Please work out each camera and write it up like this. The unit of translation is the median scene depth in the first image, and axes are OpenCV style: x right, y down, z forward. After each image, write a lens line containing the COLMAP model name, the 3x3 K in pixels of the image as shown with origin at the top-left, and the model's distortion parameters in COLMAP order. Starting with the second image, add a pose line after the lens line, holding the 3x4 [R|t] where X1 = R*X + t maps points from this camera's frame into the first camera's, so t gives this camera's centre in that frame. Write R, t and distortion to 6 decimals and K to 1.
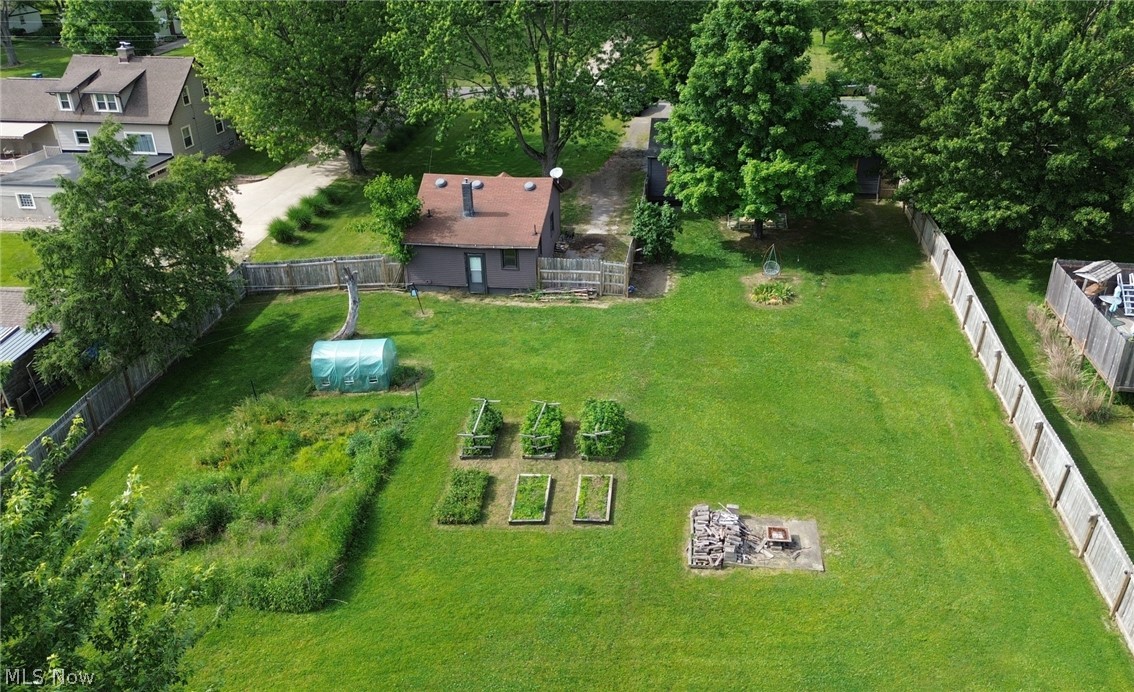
lens RADIAL K [[889.6, 0, 610.7], [0, 889.6, 340.8], [0, 0, 1]] dist [0.031129, -0.003533]
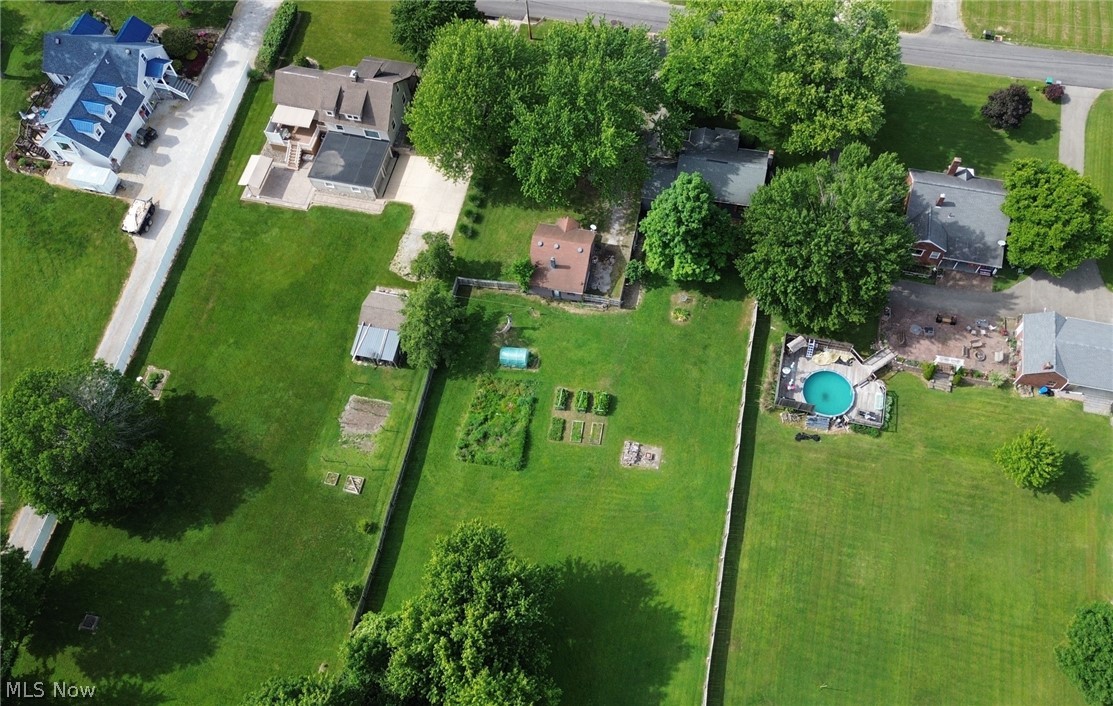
lens RADIAL K [[888.3, 0, 599.7], [0, 888.3, 352.9], [0, 0, 1]] dist [0.026180, -0.000715]
pose [[0.995764, 0.073493, -0.055245, 0.102910], [-0.023126, 0.781758, 0.623153, -1.411515], [0.088985, -0.619236, 0.780147, -0.913430]]
